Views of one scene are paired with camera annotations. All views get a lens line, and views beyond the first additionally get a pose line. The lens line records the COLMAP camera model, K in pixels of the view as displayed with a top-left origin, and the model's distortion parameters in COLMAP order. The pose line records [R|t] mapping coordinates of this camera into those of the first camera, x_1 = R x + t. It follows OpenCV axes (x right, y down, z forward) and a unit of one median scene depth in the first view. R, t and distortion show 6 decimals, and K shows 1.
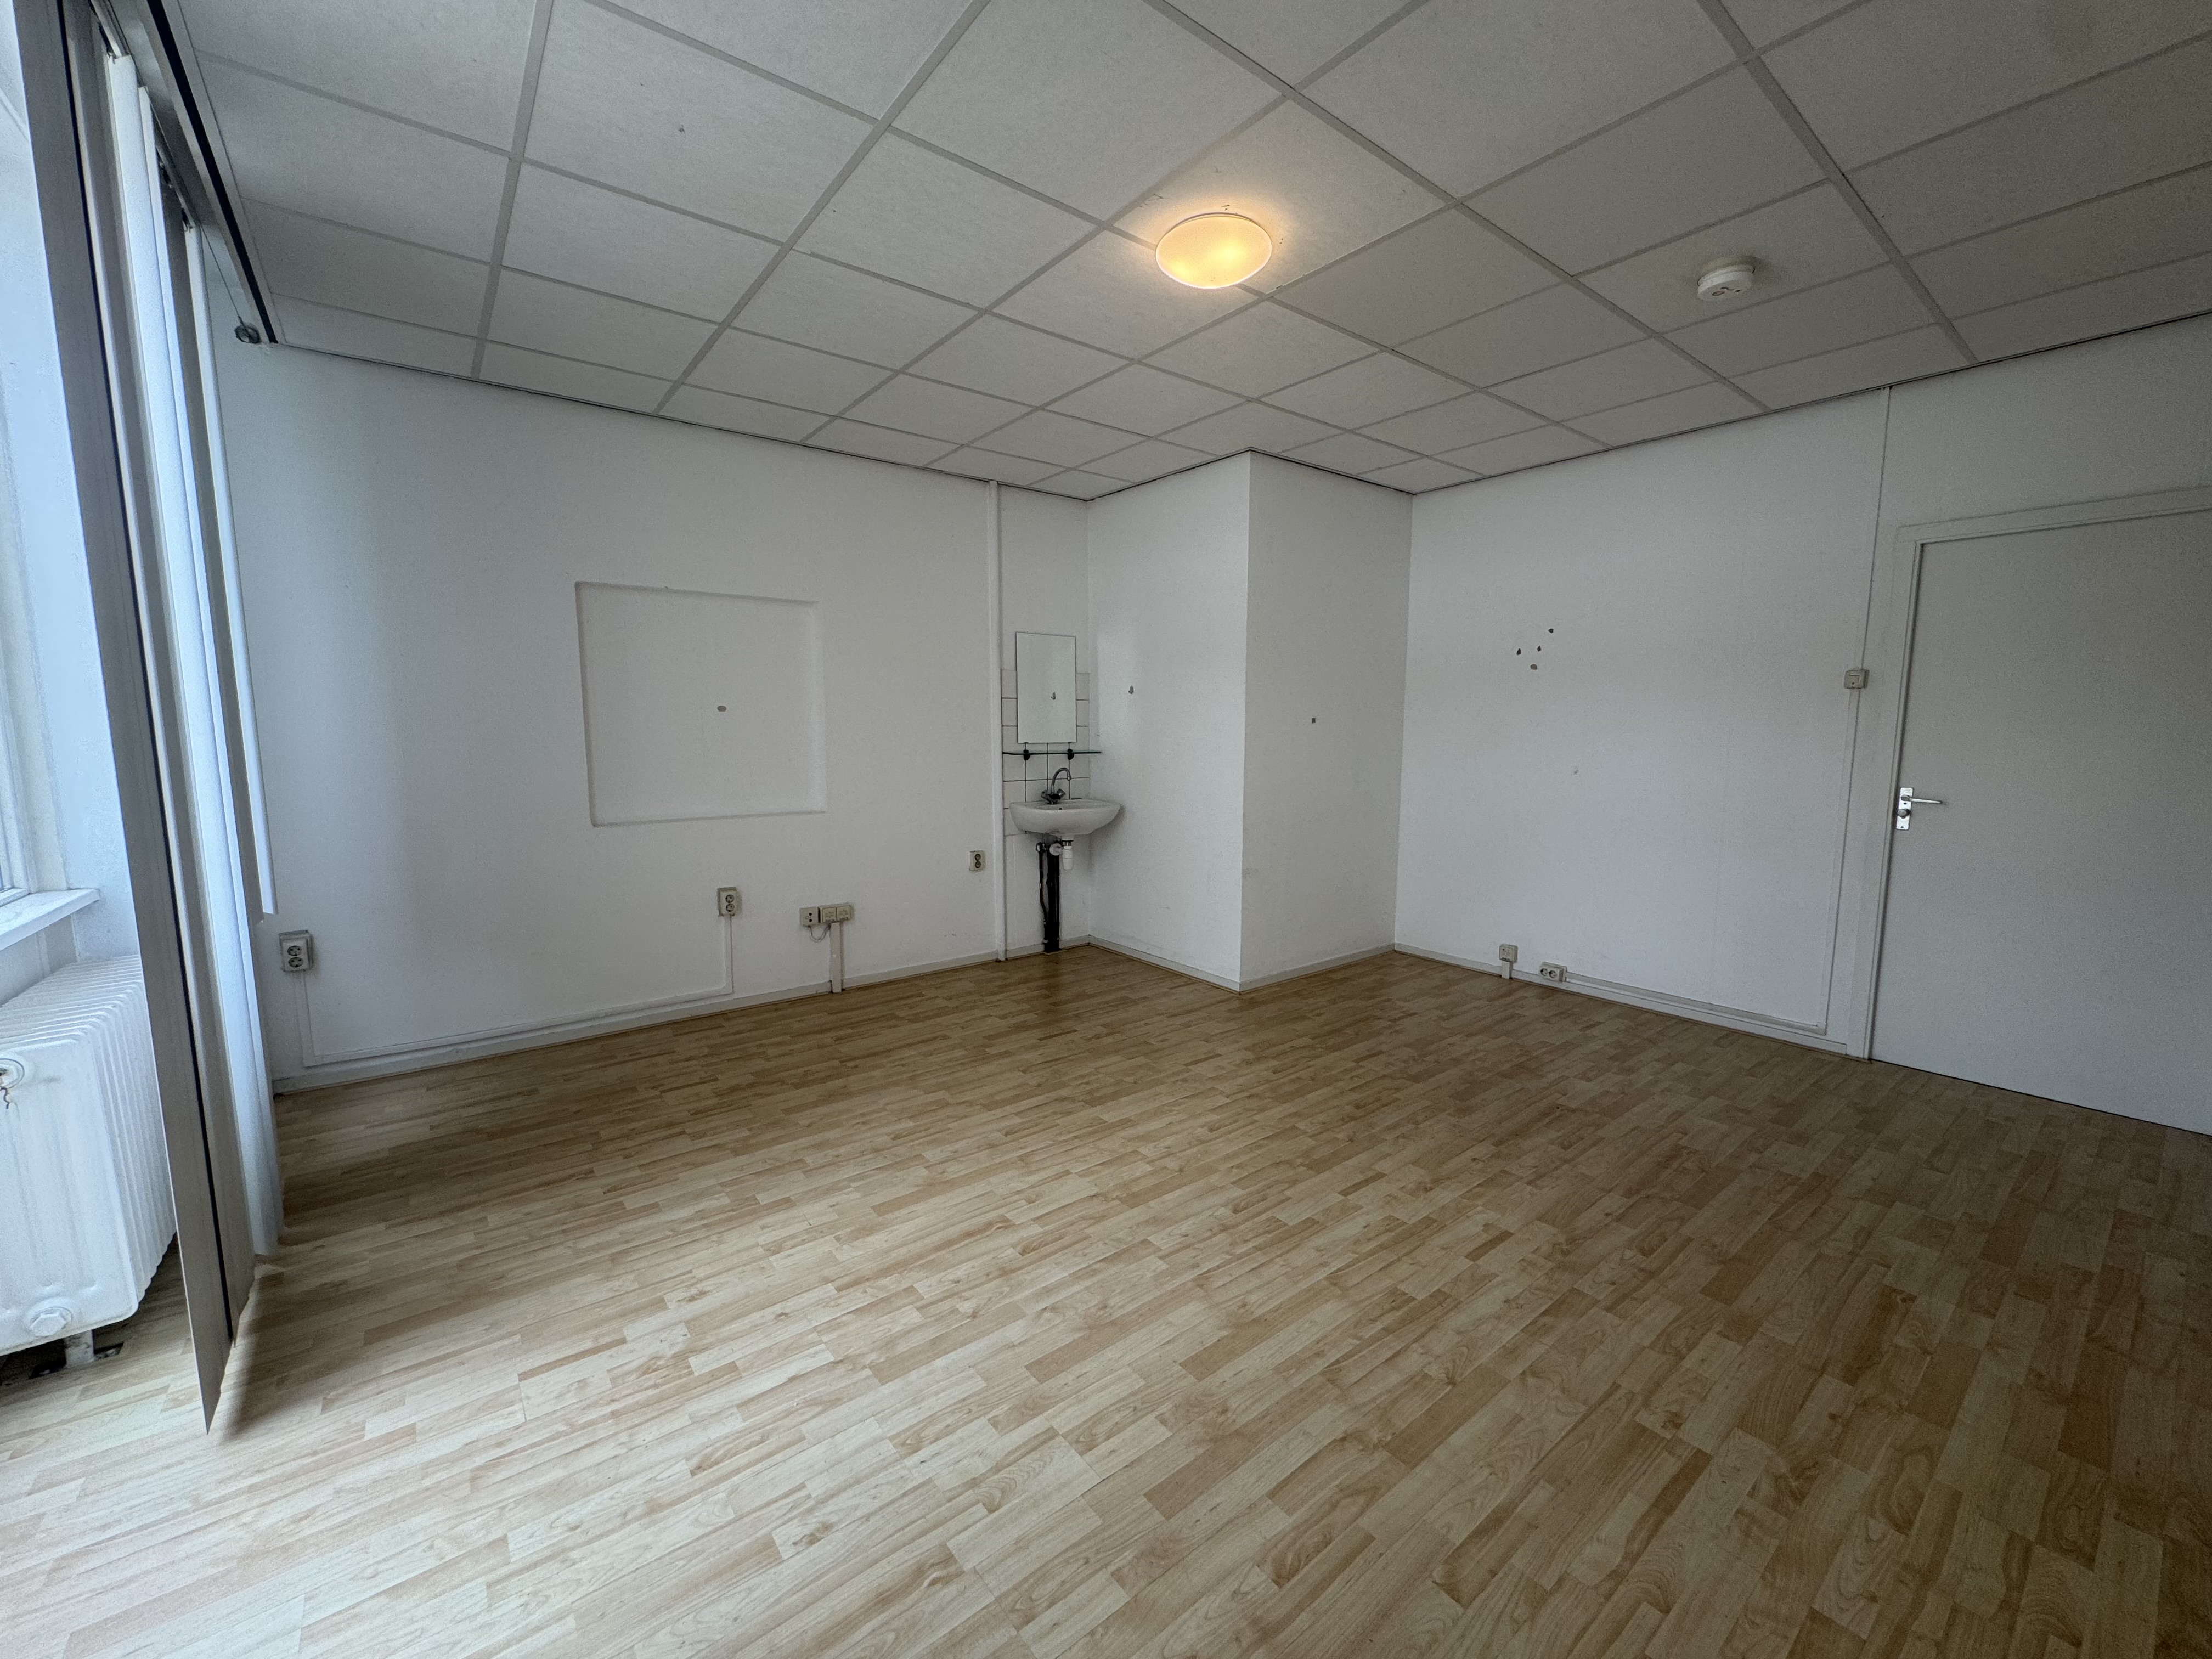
lens RADIAL K [[883.0, 0, 1106.4], [0, 883.0, 831.3], [0, 0, 1]] dist [-0.000943, -0.000208]
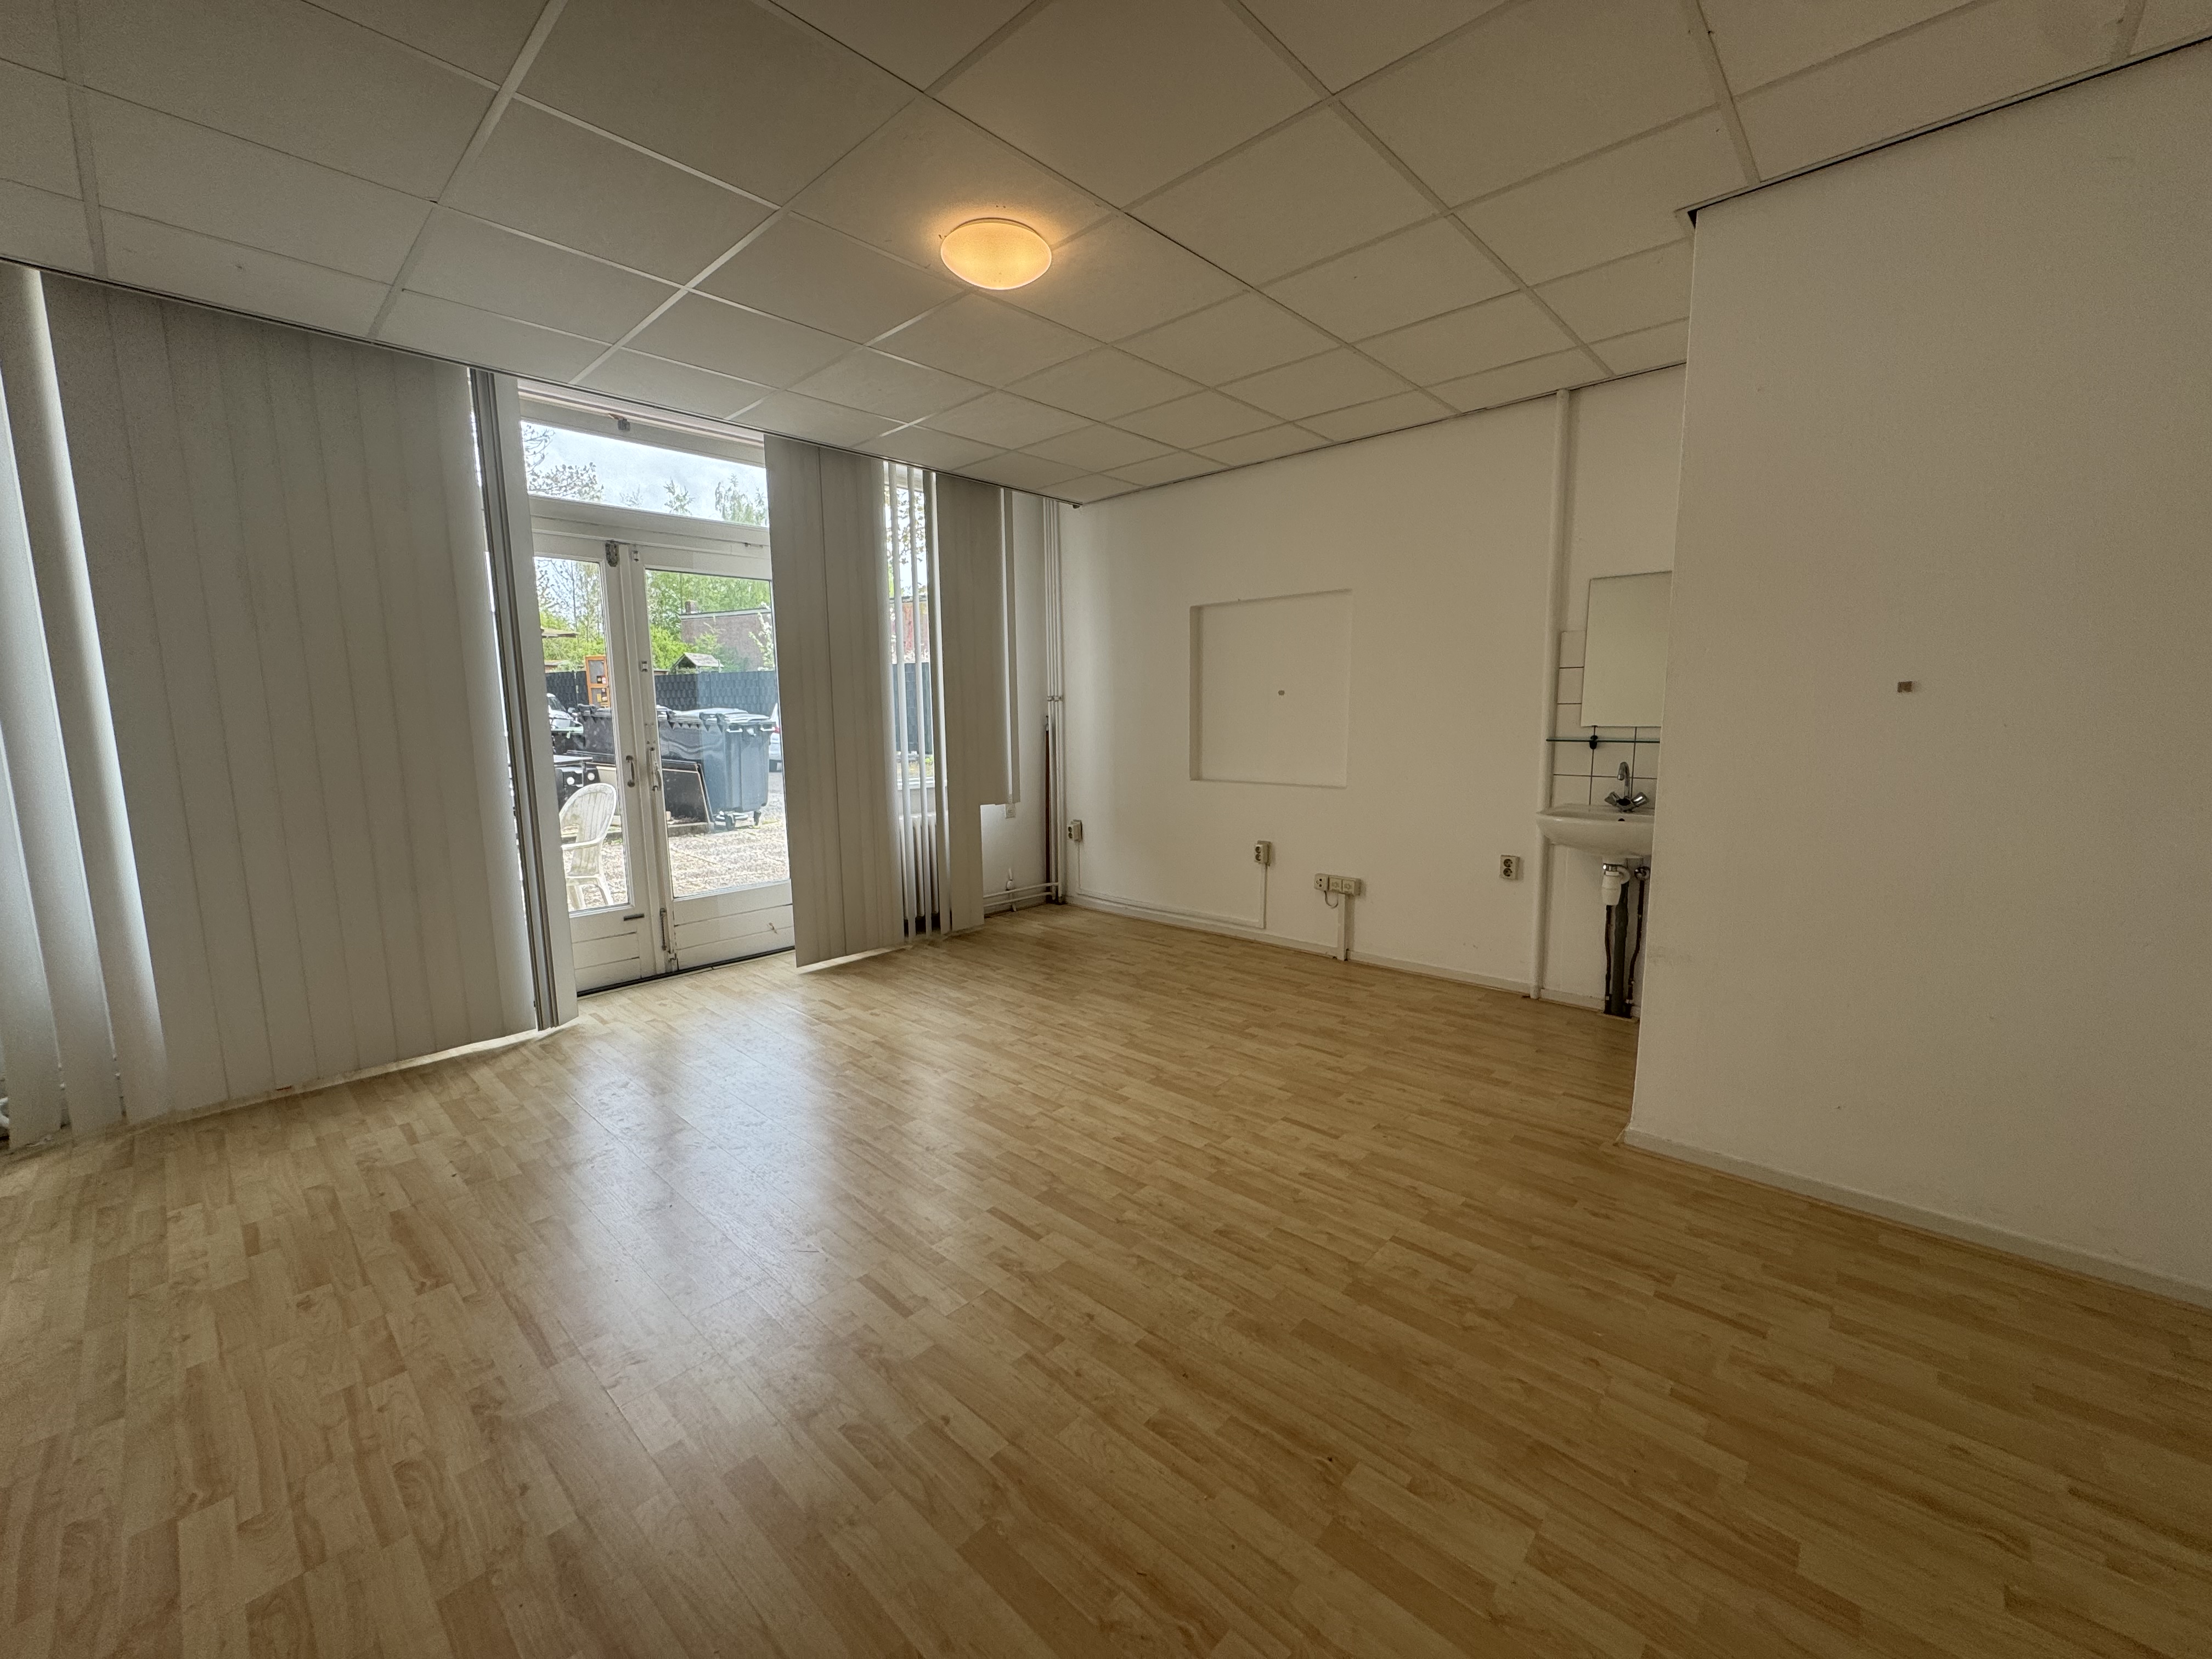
lens RADIAL K [[883.0, 0, 1105.6], [0, 883.0, 832.4], [0, 0, 1]] dist [-0.000943, -0.000208]
pose [[0.154181, 0.132926, -0.979060, 0.857152], [-0.106087, 0.987408, 0.117353, -0.080342], [0.982331, 0.085772, 0.166341, 0.691414]]
